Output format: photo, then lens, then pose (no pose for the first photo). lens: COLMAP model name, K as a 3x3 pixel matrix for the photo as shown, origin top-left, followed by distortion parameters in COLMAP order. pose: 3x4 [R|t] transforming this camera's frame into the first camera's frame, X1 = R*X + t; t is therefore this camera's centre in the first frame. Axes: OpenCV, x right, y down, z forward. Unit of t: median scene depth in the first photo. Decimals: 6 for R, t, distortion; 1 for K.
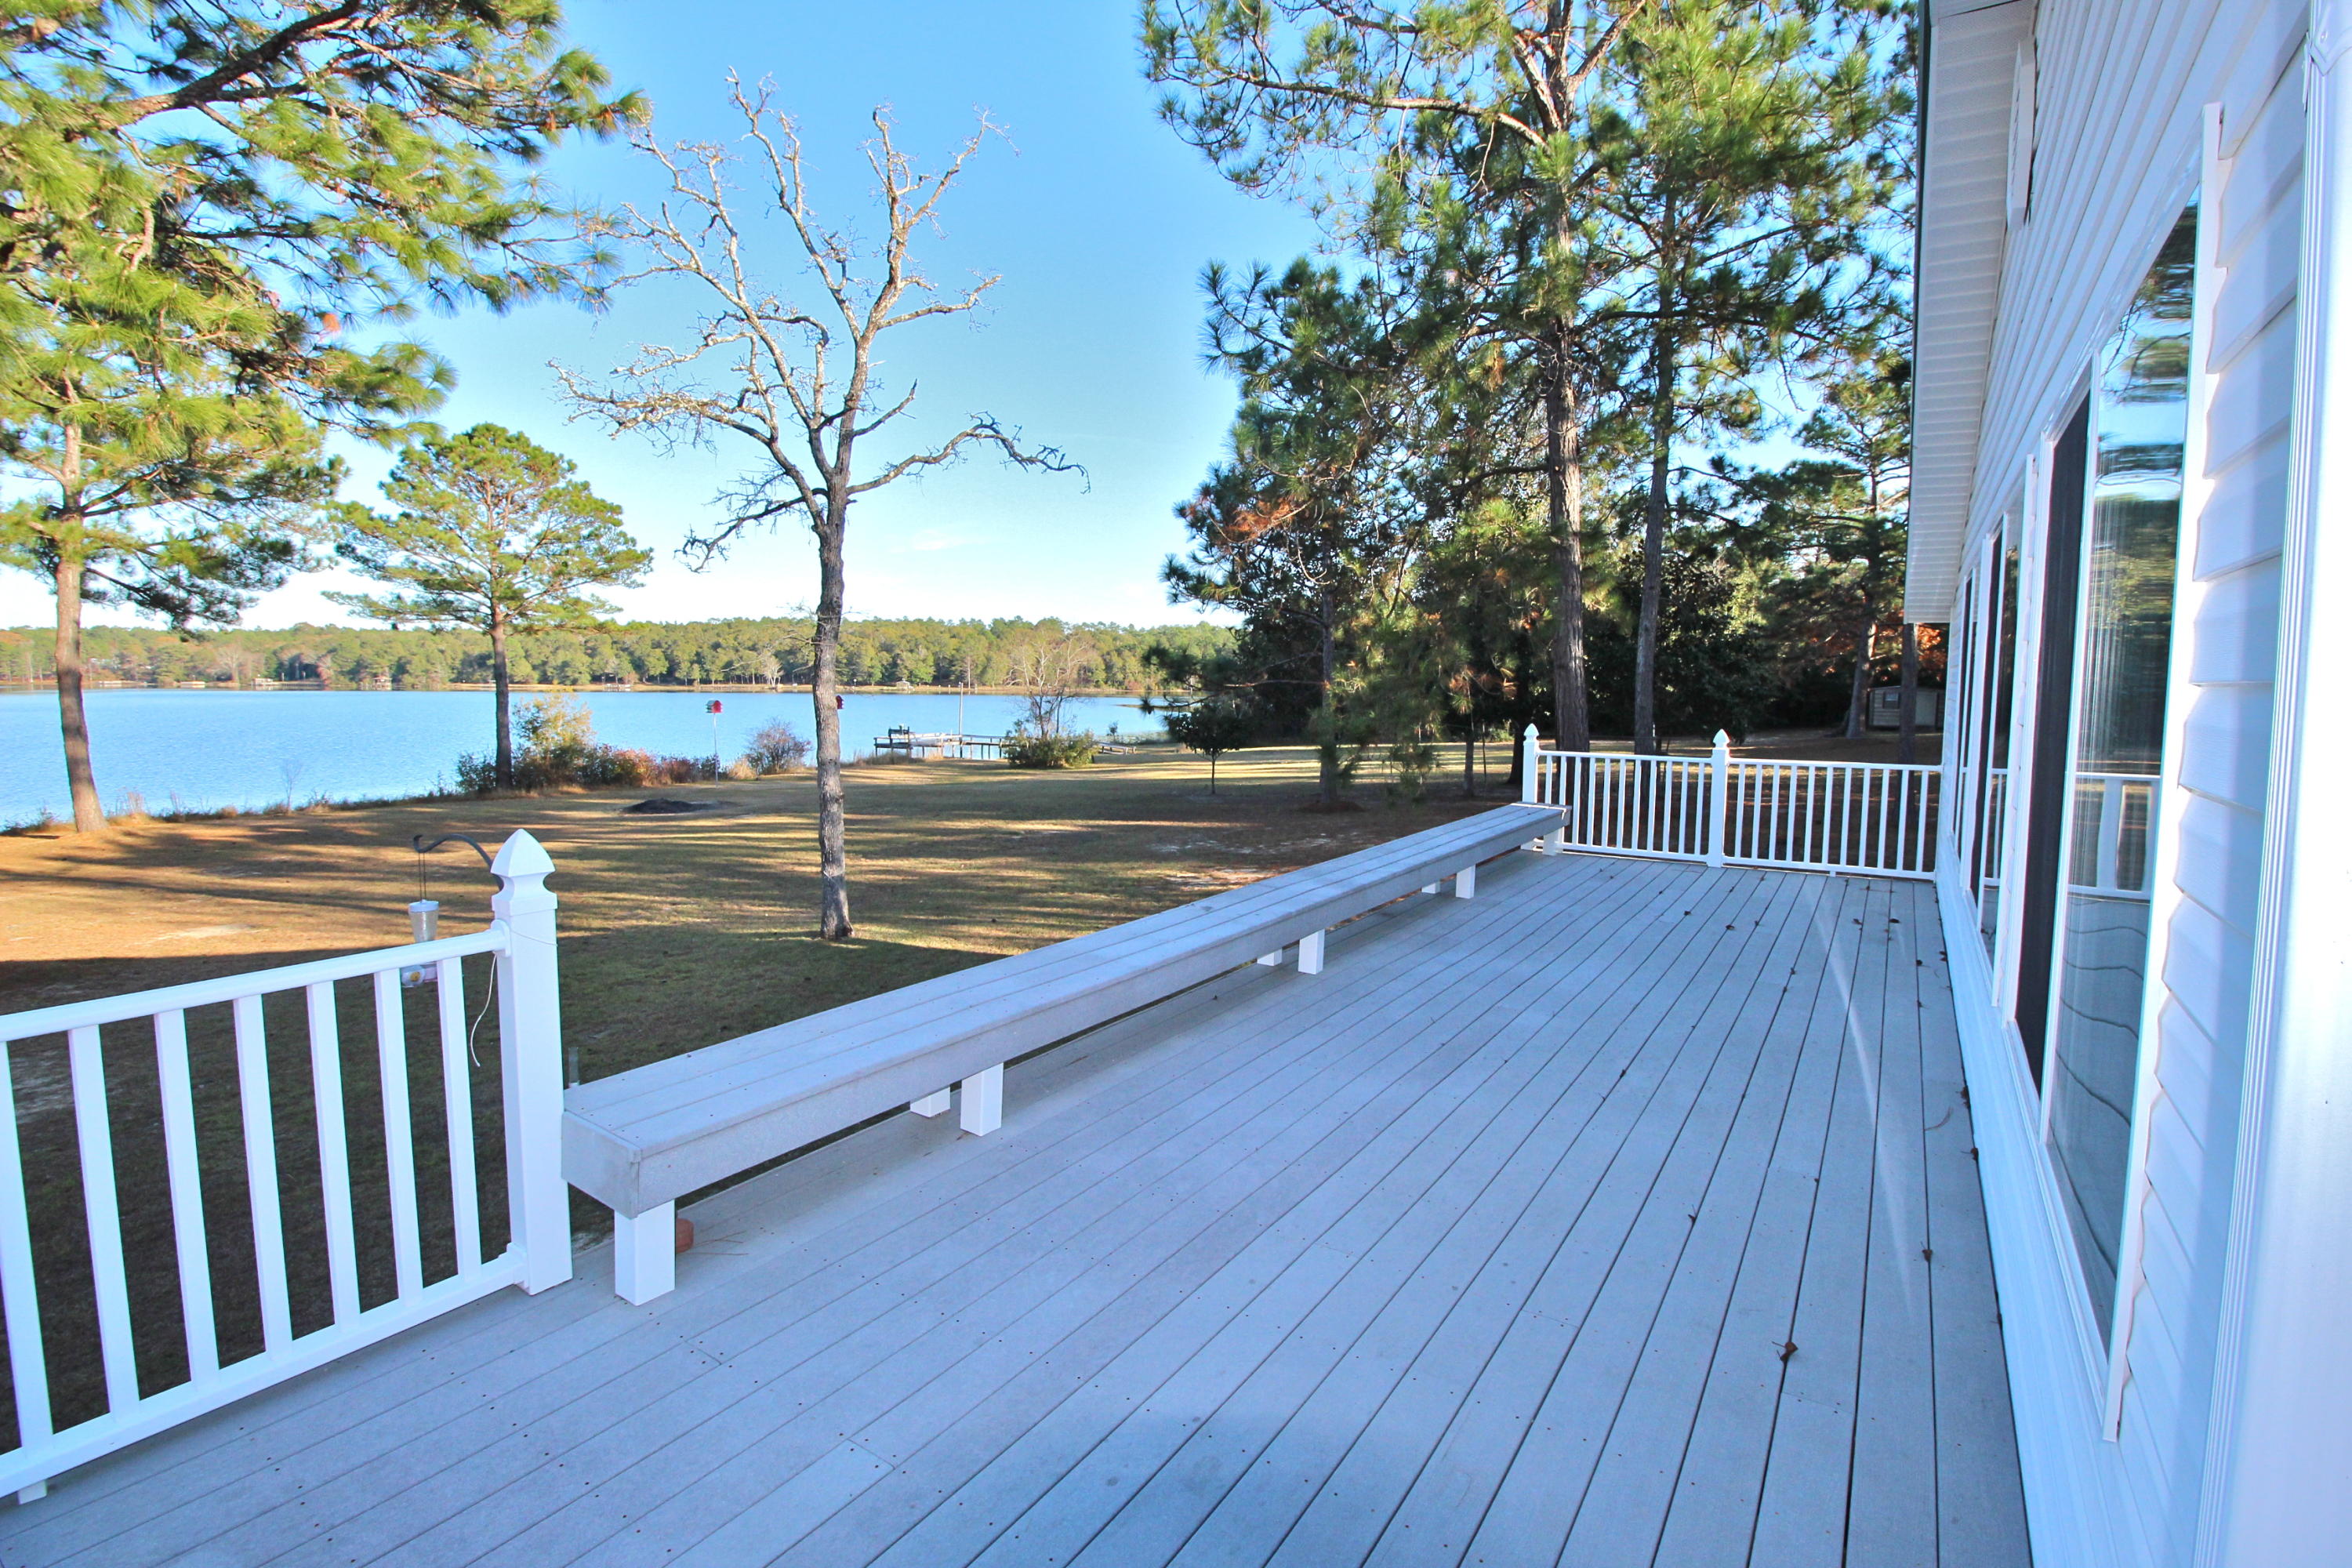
lens RADIAL K [[1087.6, 0, 1197.1], [0, 1087.6, 767.9], [0, 0, 1]] dist [0.002383, -0.013803]
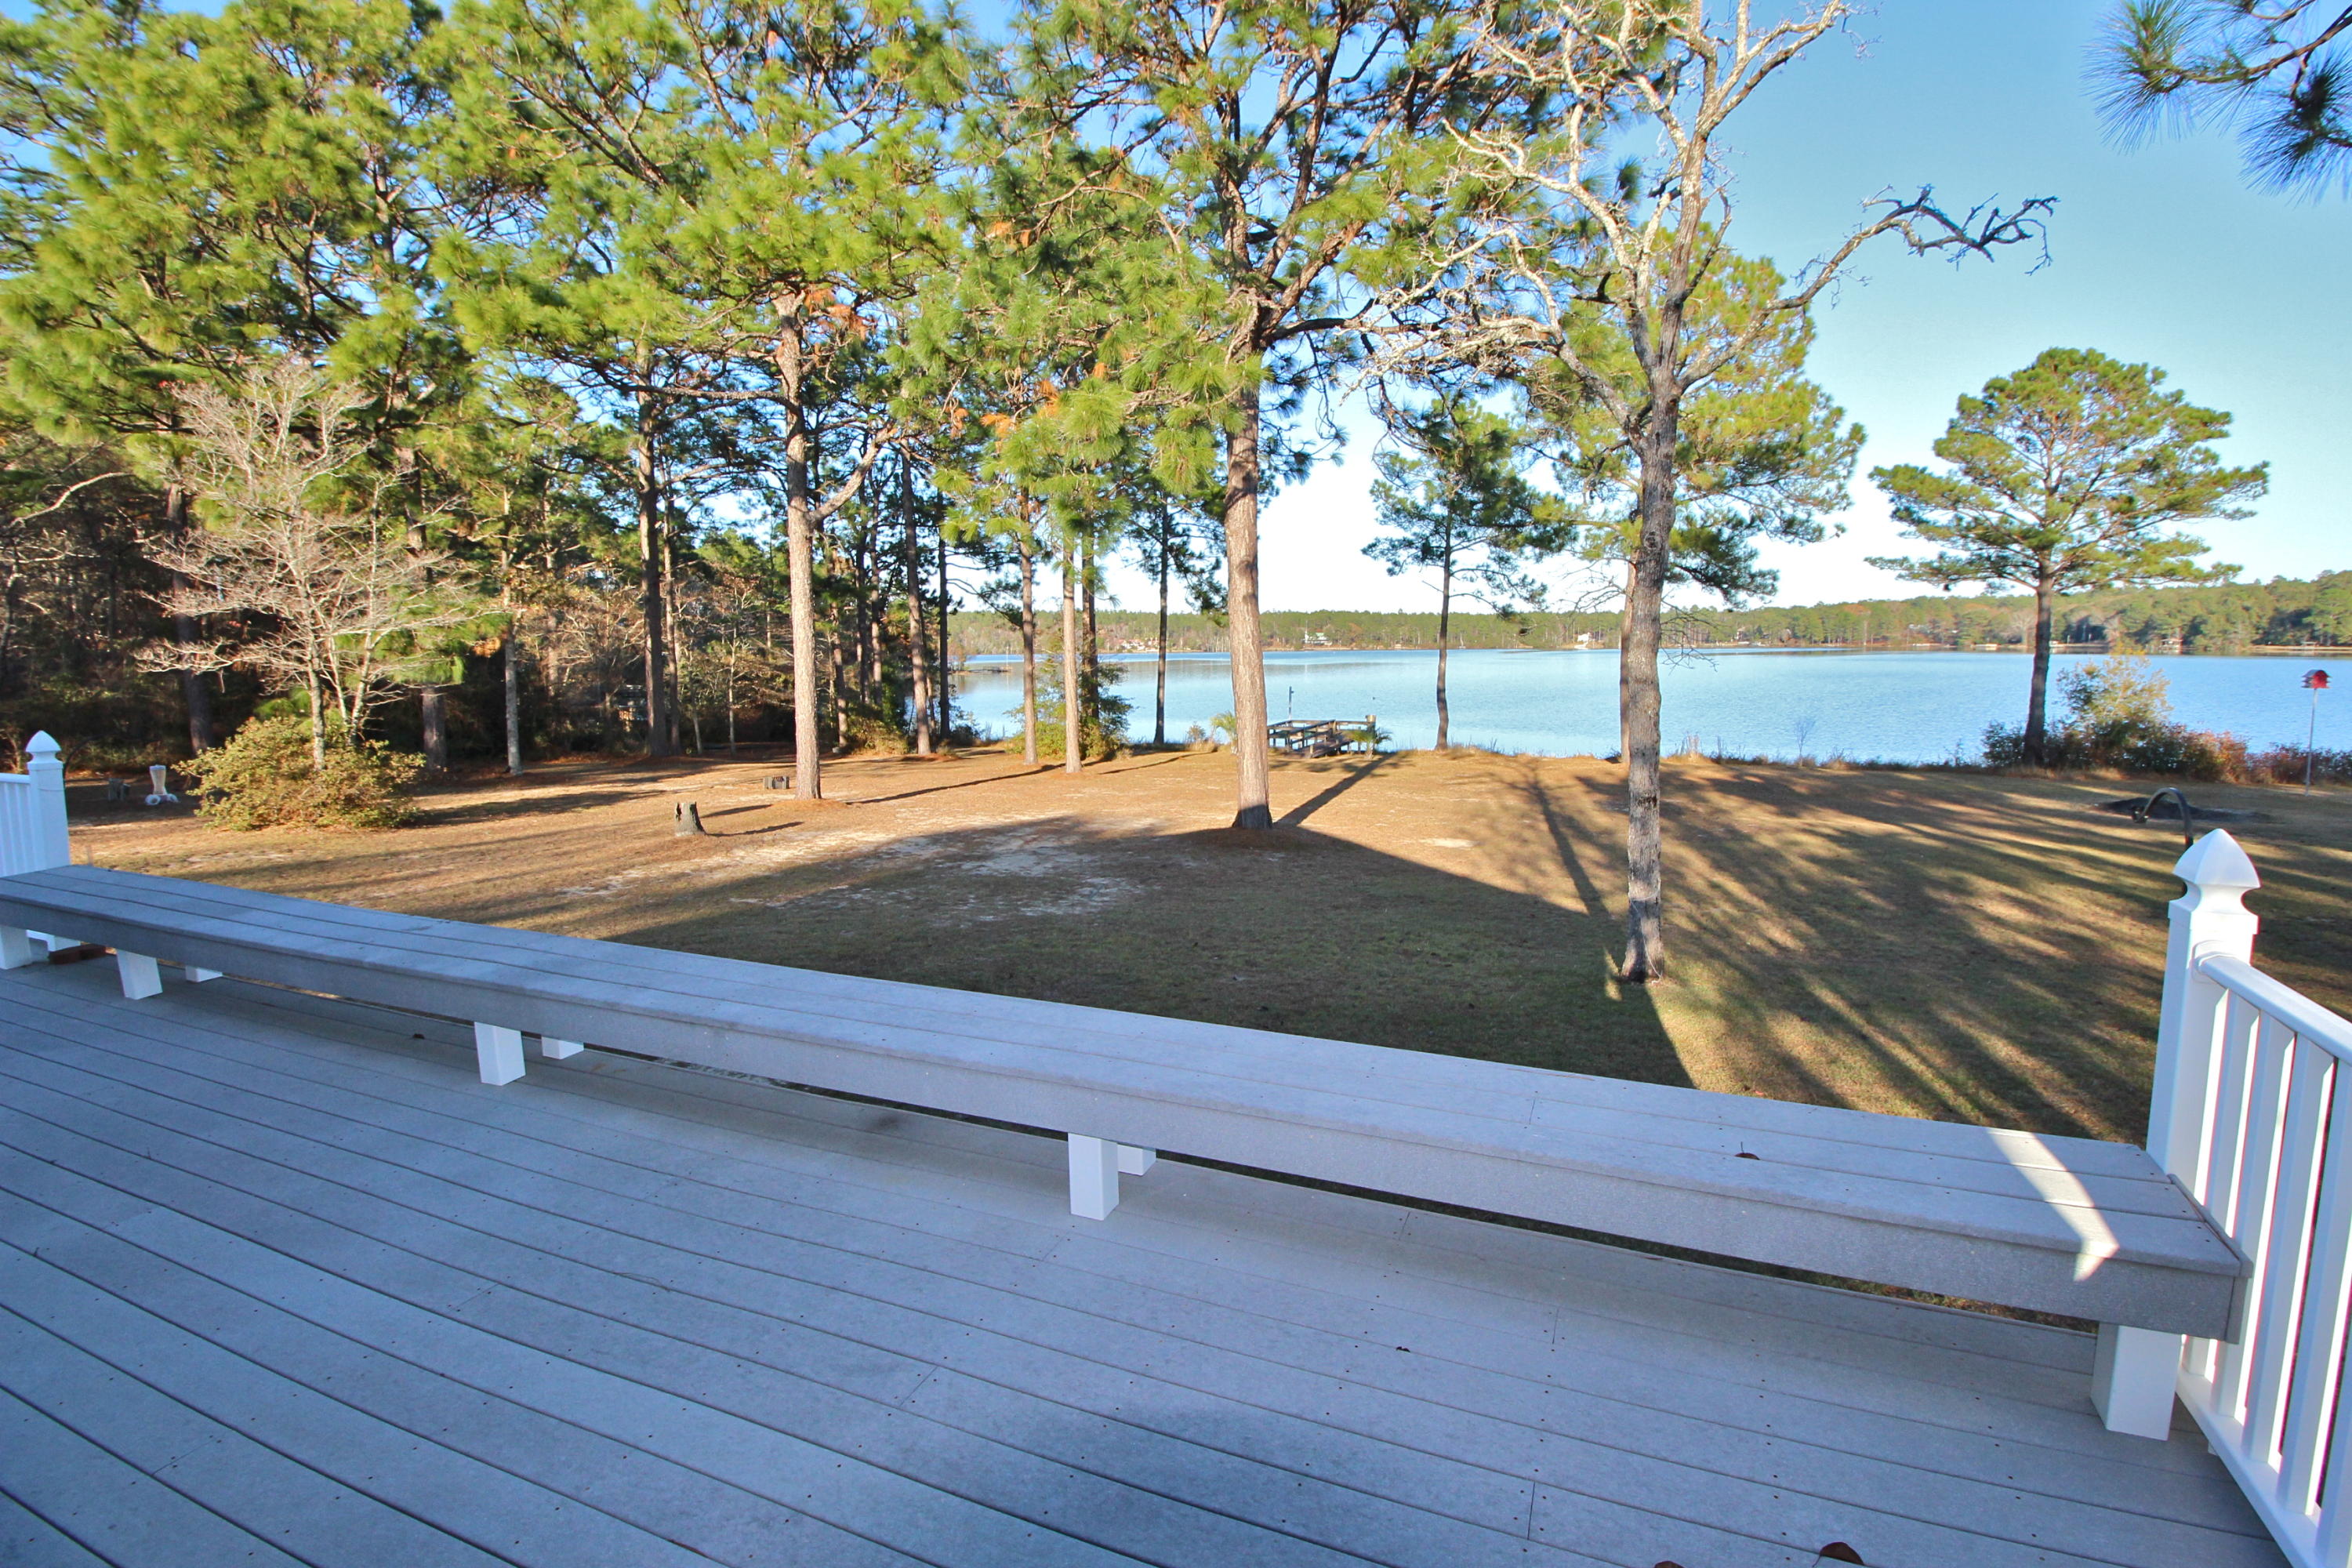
lens RADIAL K [[1087.6, 0, 1187.7], [0, 1087.6, 755.6], [0, 0, 1]] dist [0.002383, -0.013803]
pose [[0.176459, 0.092912, -0.979913, 0.106526], [-0.069861, 0.994207, 0.081687, -0.012640], [0.981826, 0.054044, 0.181928, 0.166392]]
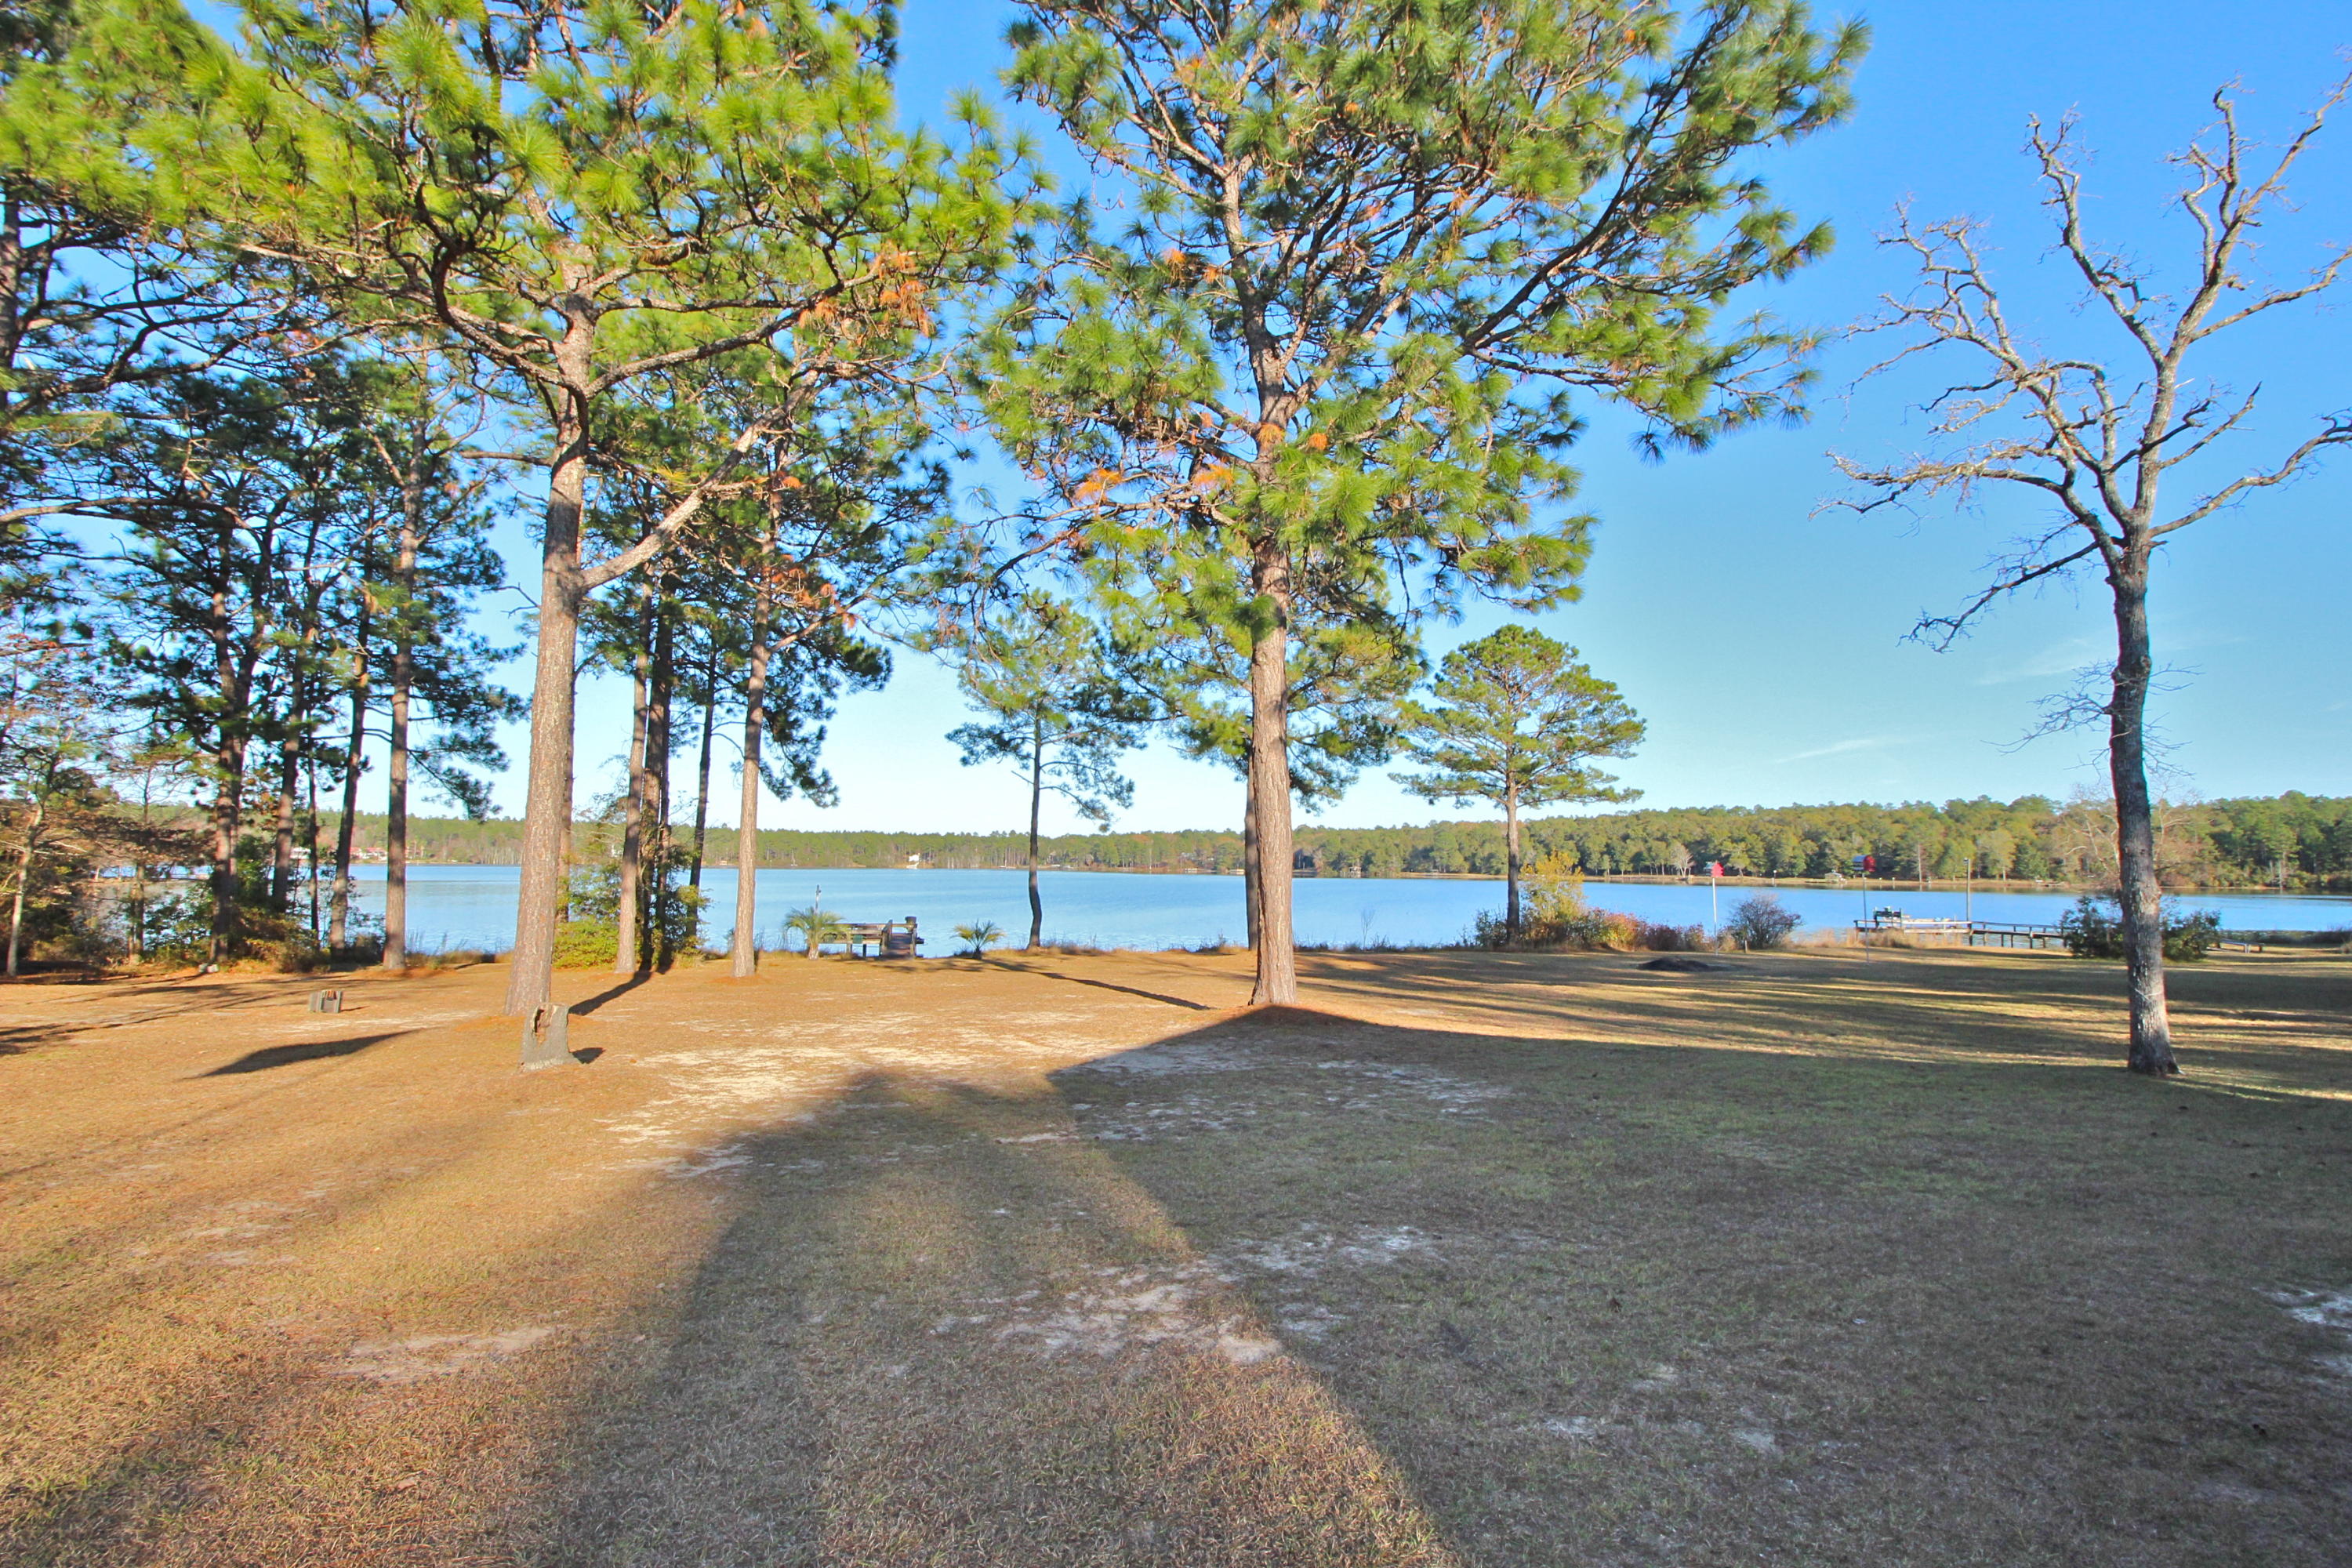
lens RADIAL K [[1087.6, 0, 1186.4], [0, 1087.6, 767.1], [0, 0, 1]] dist [0.002383, -0.013803]
pose [[0.704111, -0.061928, -0.707384, -0.079666], [-0.064585, 0.986476, -0.150647, 0.030241], [0.707147, 0.151758, 0.690589, -0.026151]]
